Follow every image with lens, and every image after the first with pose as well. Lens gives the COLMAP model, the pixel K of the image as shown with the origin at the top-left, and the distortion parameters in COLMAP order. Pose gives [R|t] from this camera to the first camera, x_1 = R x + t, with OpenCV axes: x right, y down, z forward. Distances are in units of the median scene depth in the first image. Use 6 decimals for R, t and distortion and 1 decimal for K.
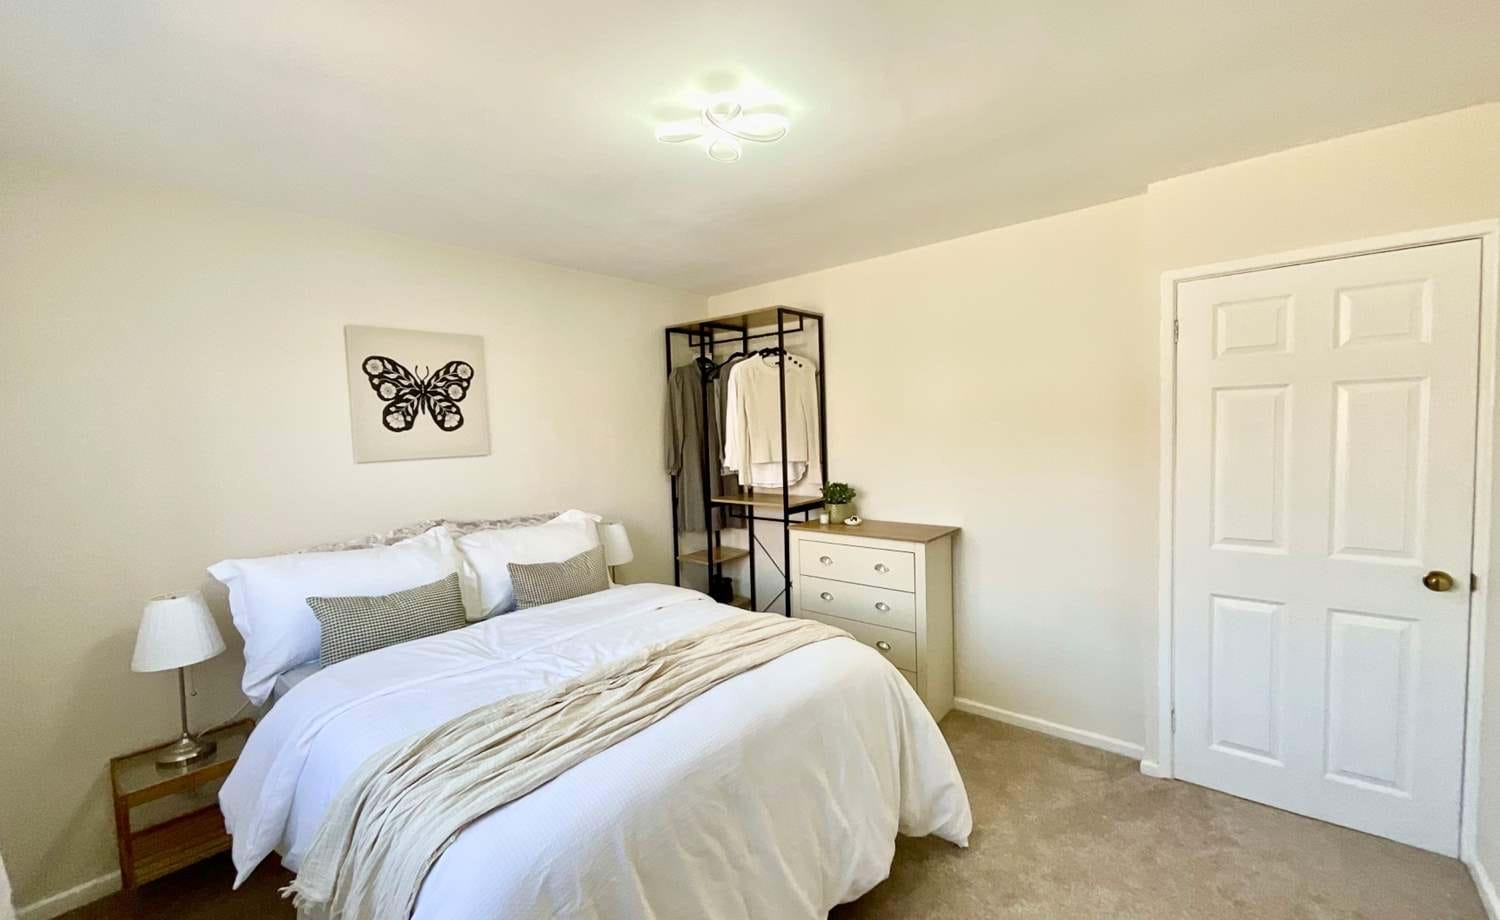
lens RADIAL K [[613.0, 0, 750.0], [0, 613.0, 460.0], [0, 0, 1]] dist [-0.001199, -0.000026]
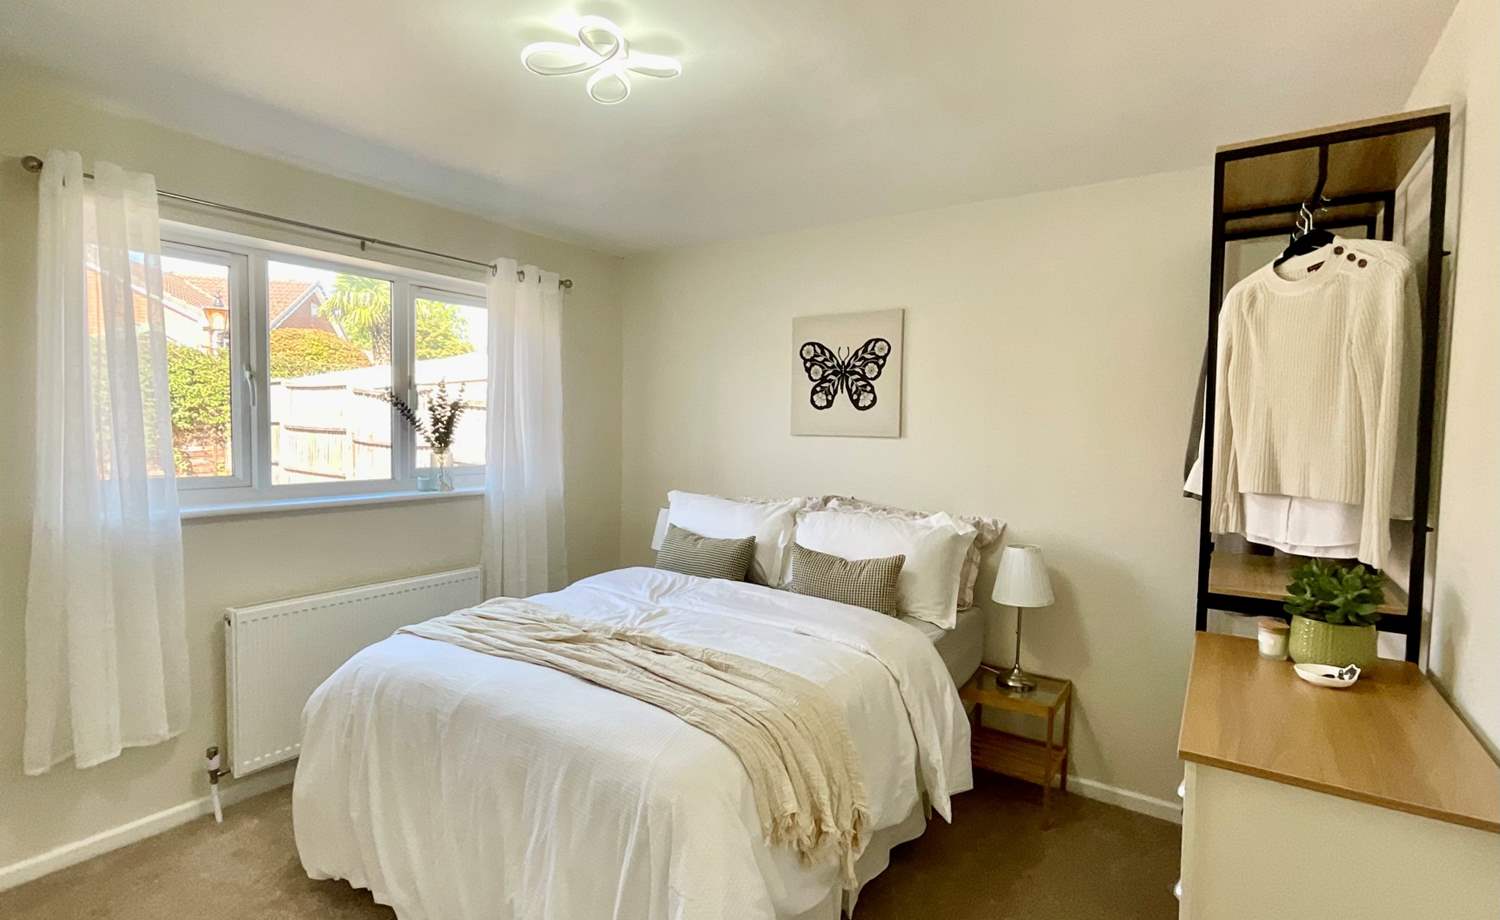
lens RADIAL K [[701.4, 0, 750.0], [0, 701.4, 460.0], [0, 0, 1]] dist [-0.000232, 0.000050]
pose [[0.101208, 0.082018, -0.991479, 0.652160], [-0.076496, 0.994287, 0.074442, -0.039439], [0.991920, 0.068310, 0.106904, 0.733539]]
